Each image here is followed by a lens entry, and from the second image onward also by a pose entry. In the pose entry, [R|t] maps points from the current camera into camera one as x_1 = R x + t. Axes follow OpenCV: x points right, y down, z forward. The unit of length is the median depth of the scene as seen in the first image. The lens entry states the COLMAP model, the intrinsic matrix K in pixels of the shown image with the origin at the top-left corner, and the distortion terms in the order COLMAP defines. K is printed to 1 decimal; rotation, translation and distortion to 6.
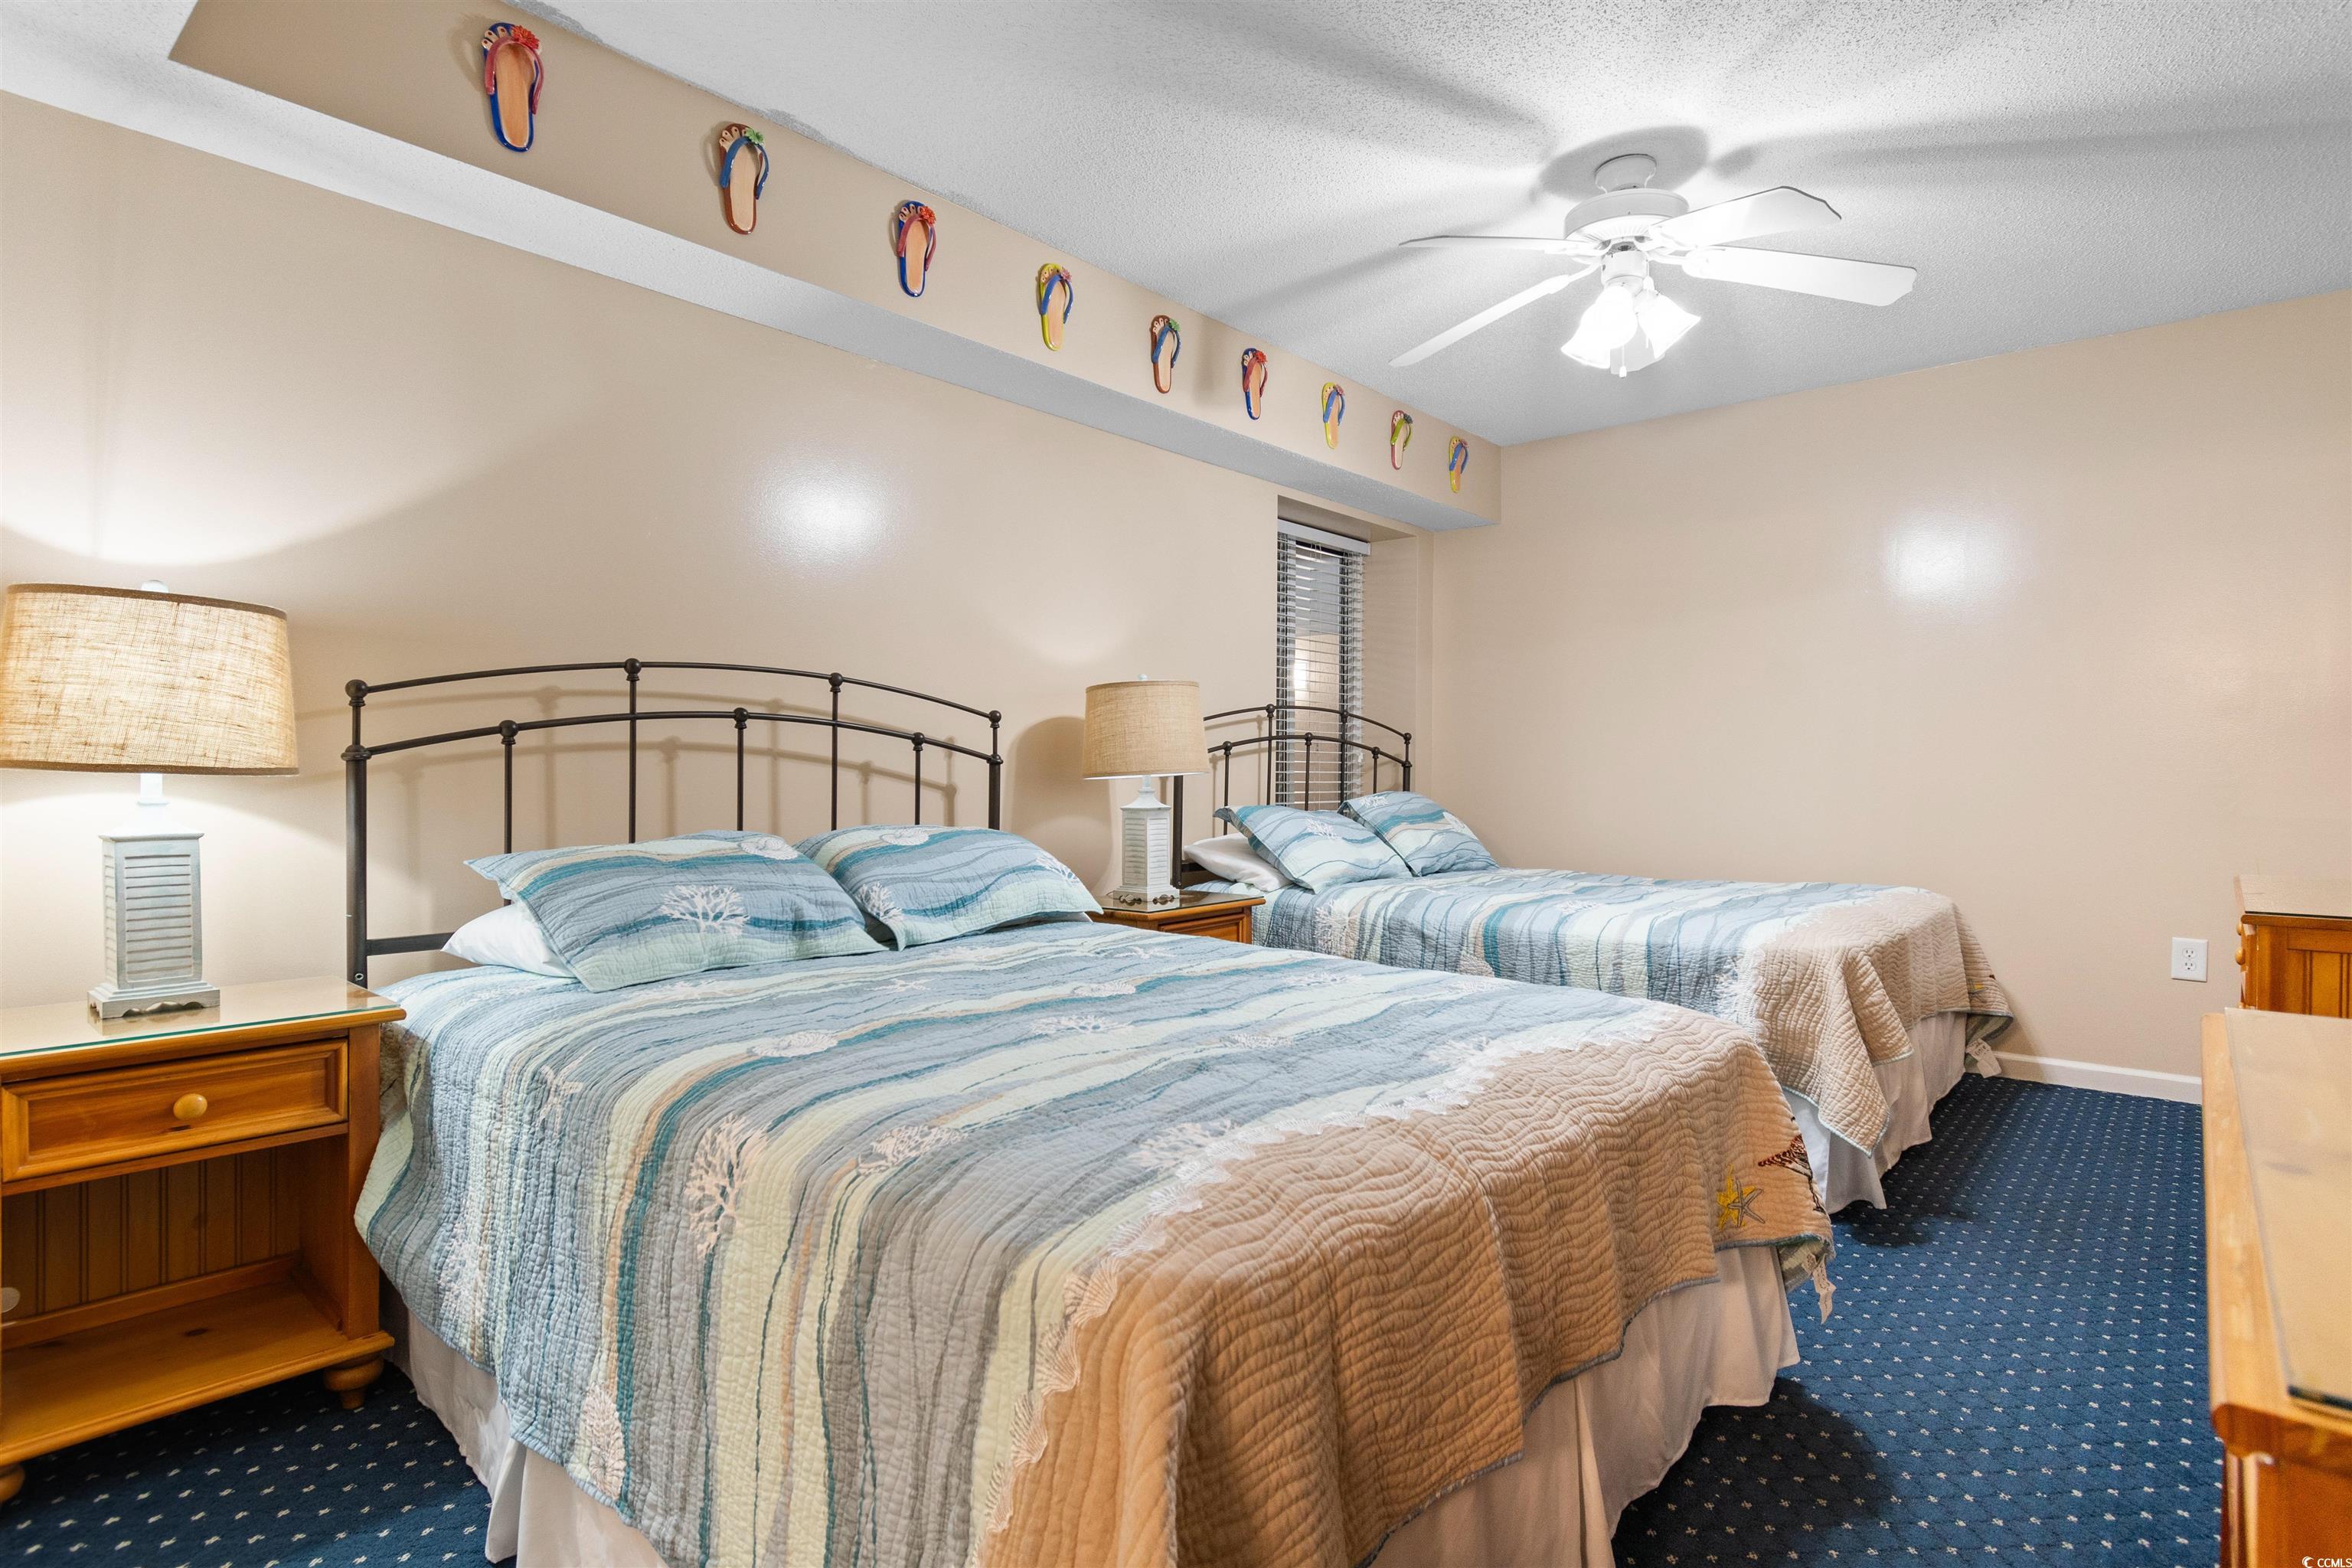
lens RADIAL K [[1184.2, 0, 1179.7], [0, 1184.2, 817.6], [0, 0, 1]] dist [-0.001606, 0.000086]
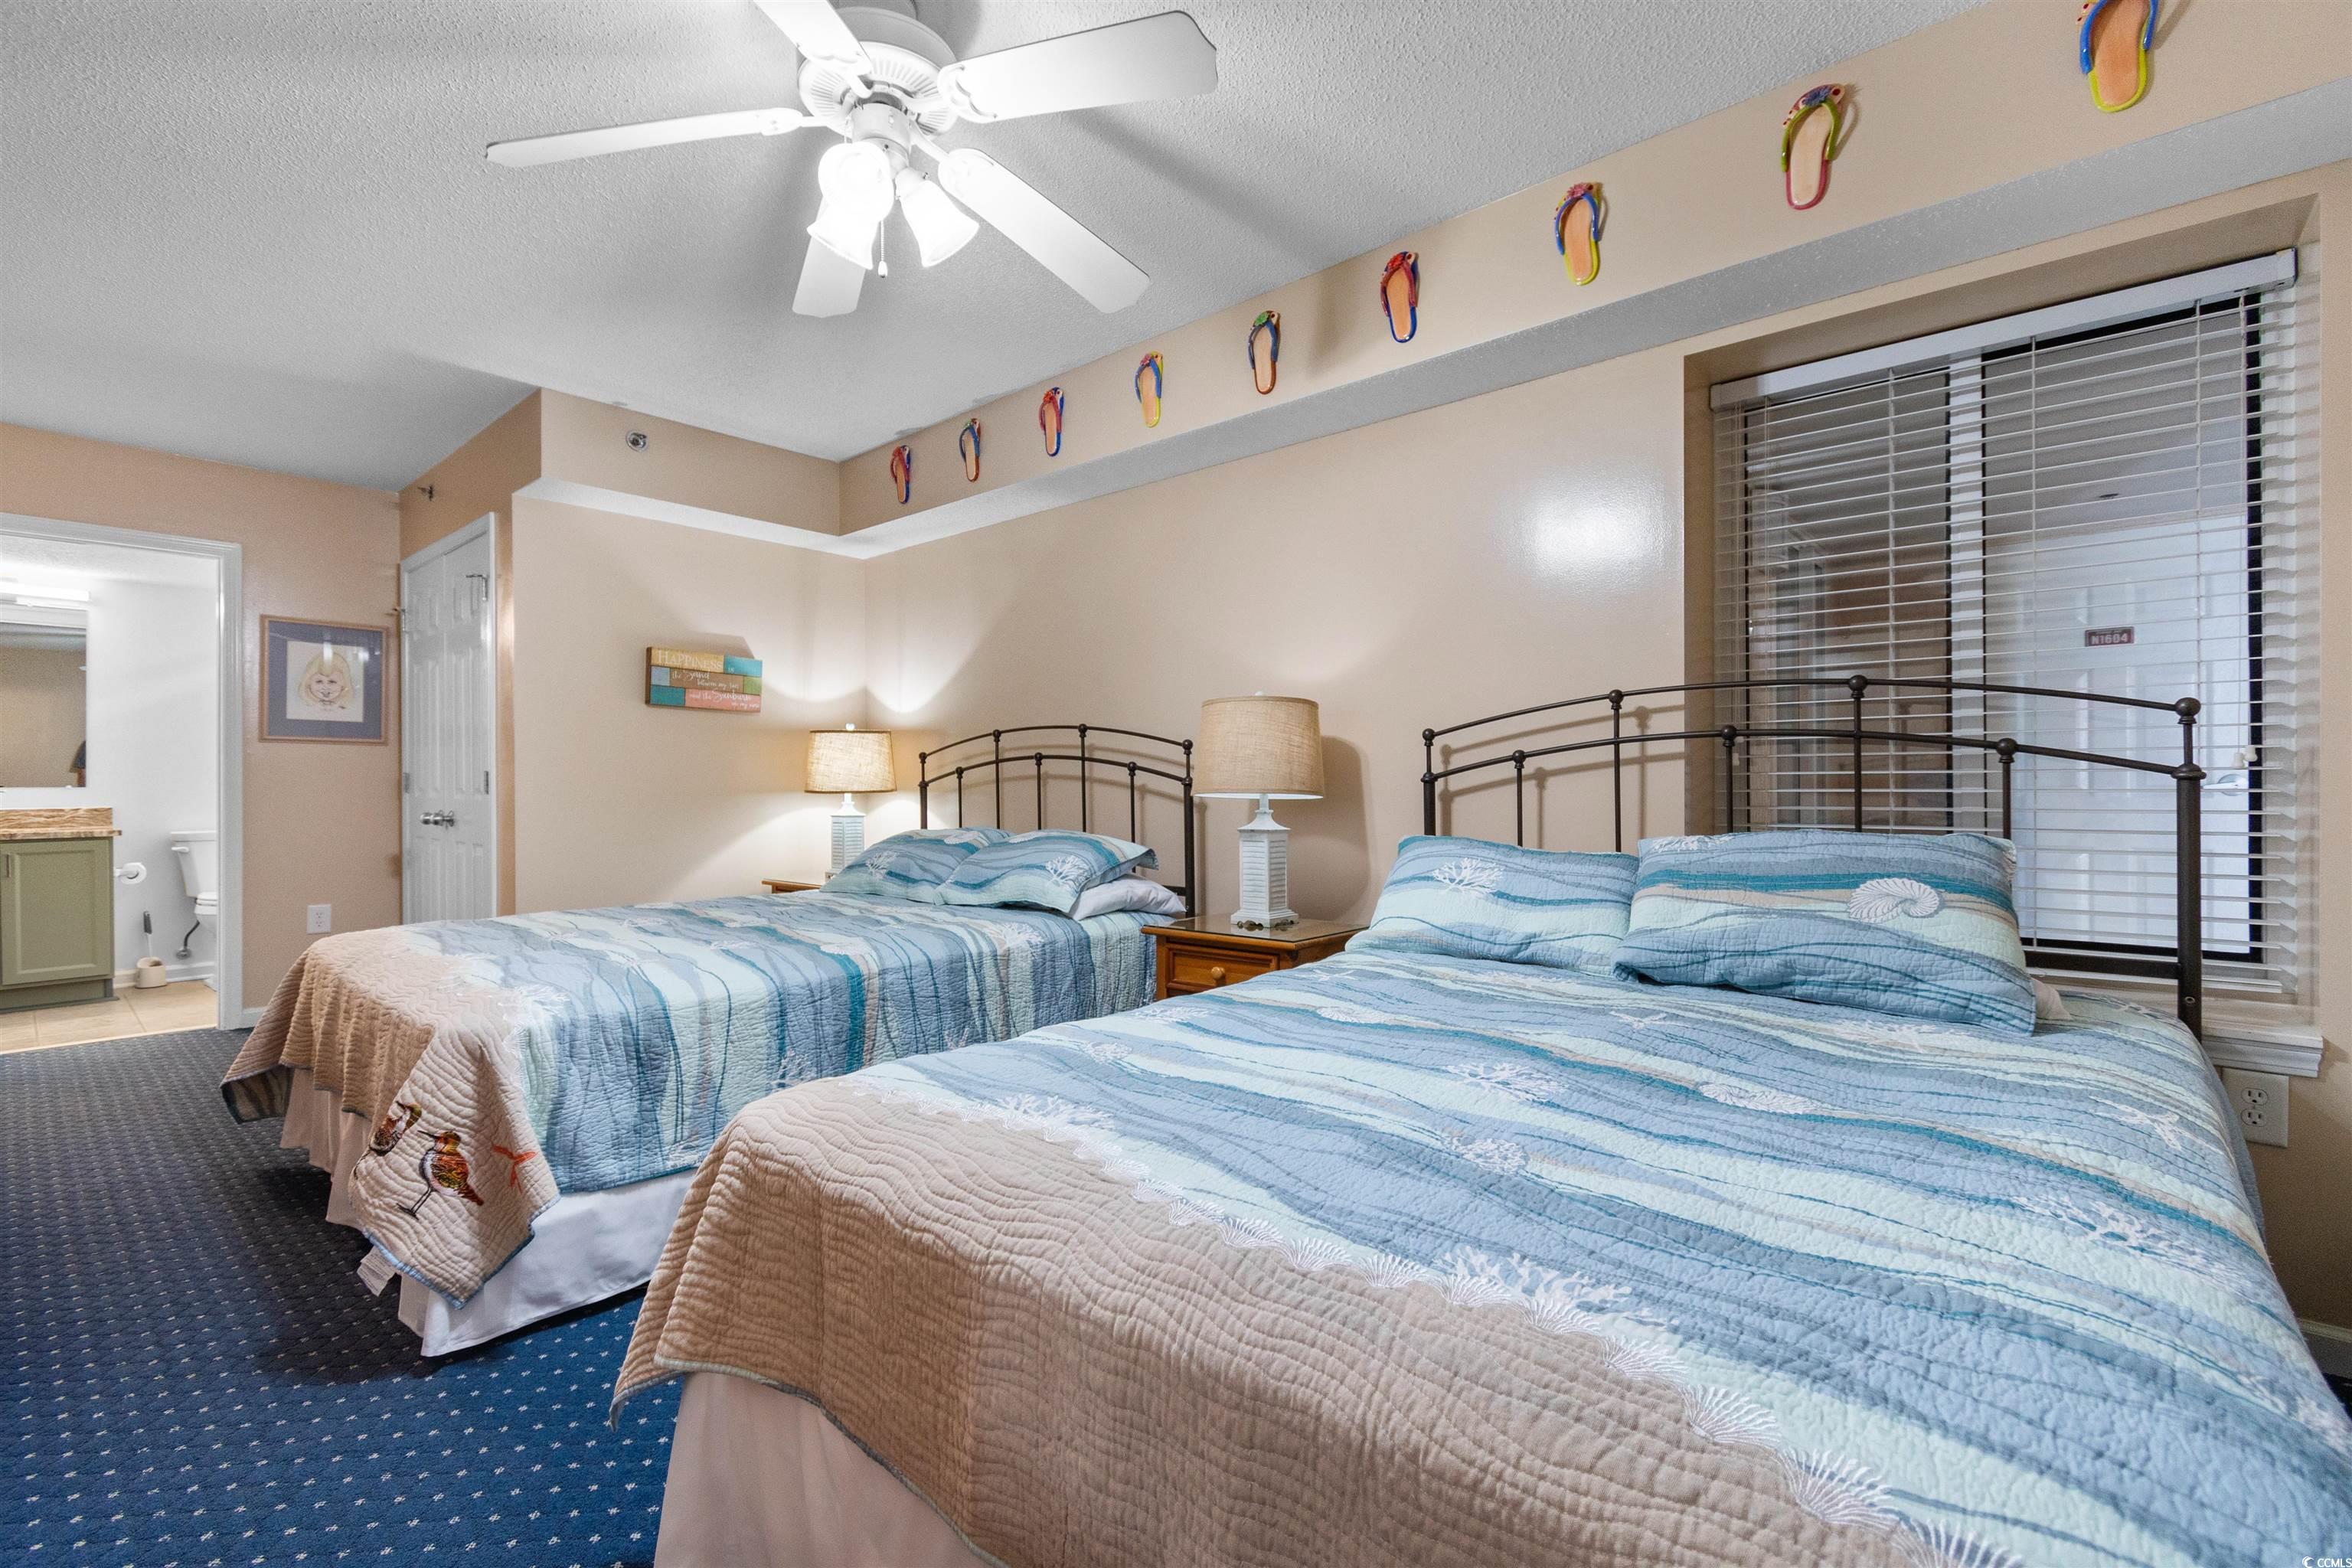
lens RADIAL K [[1046.2, 0, 1176.0], [0, 1046.2, 784.0], [0, 0, 1]] dist [0.002497, -0.000171]
pose [[-0.009577, -0.006148, -0.999935, 1.002477], [-0.036778, 0.999307, -0.005791, -0.045839], [0.999278, 0.036720, -0.009797, 1.147327]]
